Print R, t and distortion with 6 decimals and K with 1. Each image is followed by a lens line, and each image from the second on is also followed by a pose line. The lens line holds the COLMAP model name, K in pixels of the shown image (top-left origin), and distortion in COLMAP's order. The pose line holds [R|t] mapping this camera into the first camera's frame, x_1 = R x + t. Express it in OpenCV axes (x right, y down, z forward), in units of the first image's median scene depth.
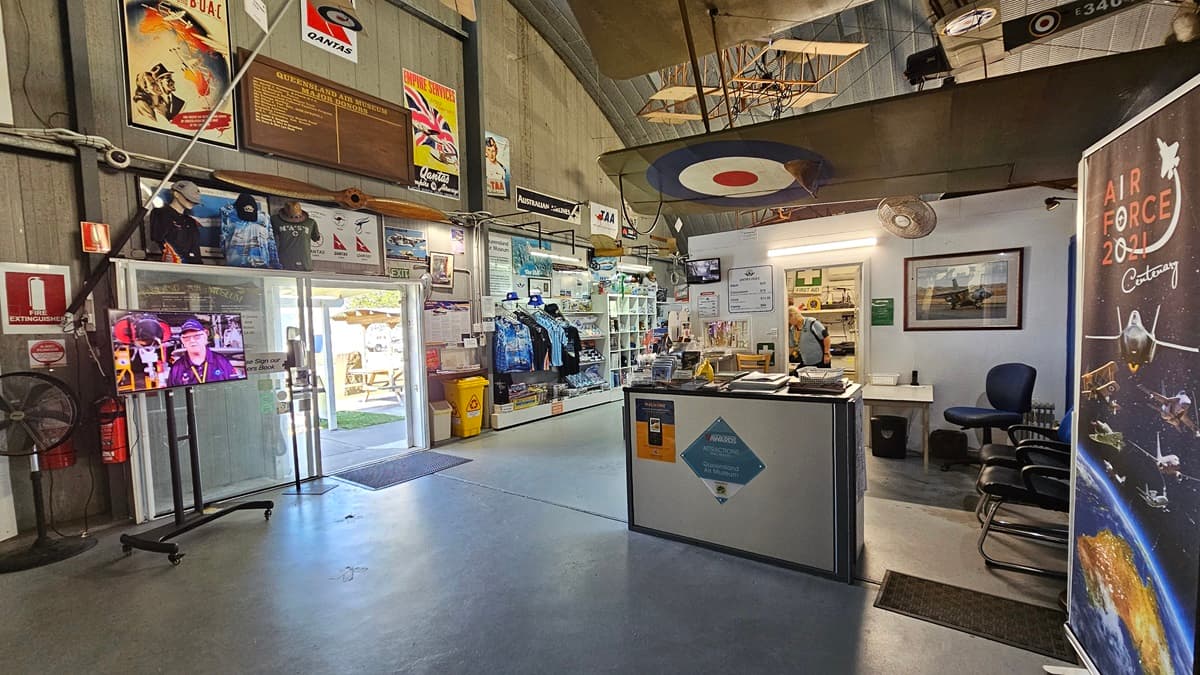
lens RADIAL K [[473.4, 0, 602.6], [0, 473.4, 342.7], [0, 0, 1]] dist [-0.003892, -0.000410]
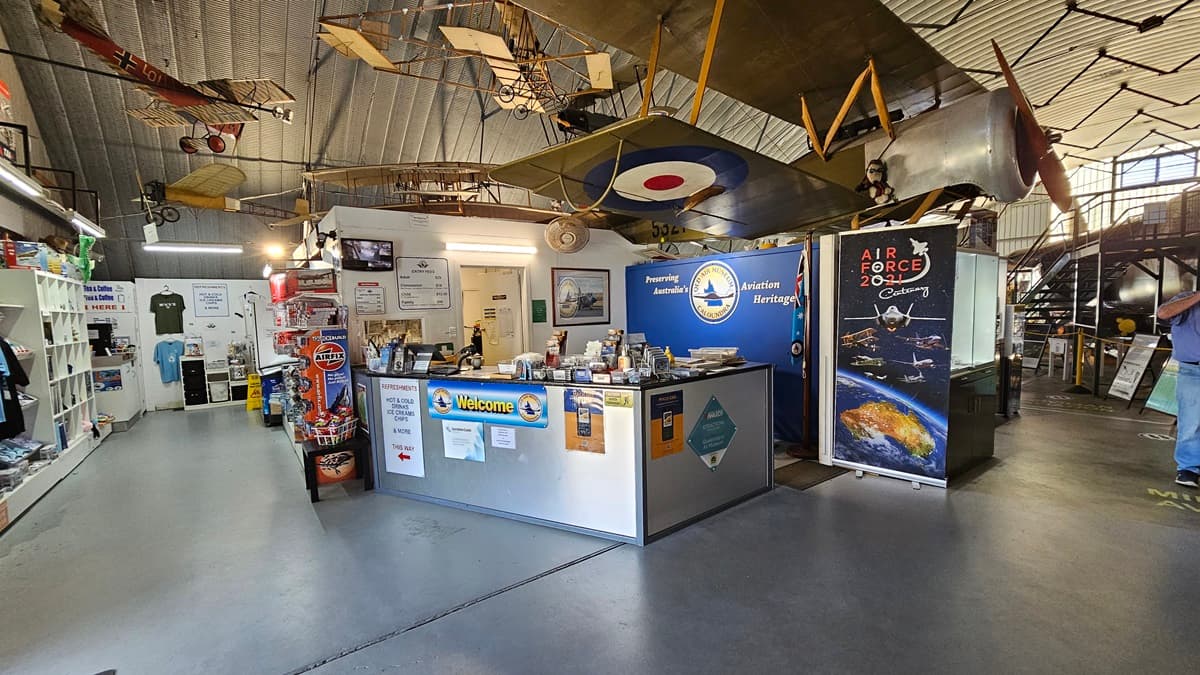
lens RADIAL K [[473.4, 0, 603.9], [0, 473.4, 345.5], [0, 0, 1]] dist [-0.003892, -0.000410]
pose [[0.325194, -0.047291, 0.944464, -0.547140], [0.055583, 0.997978, 0.030833, -0.007318], [-0.944012, 0.042470, 0.327165, 0.528534]]
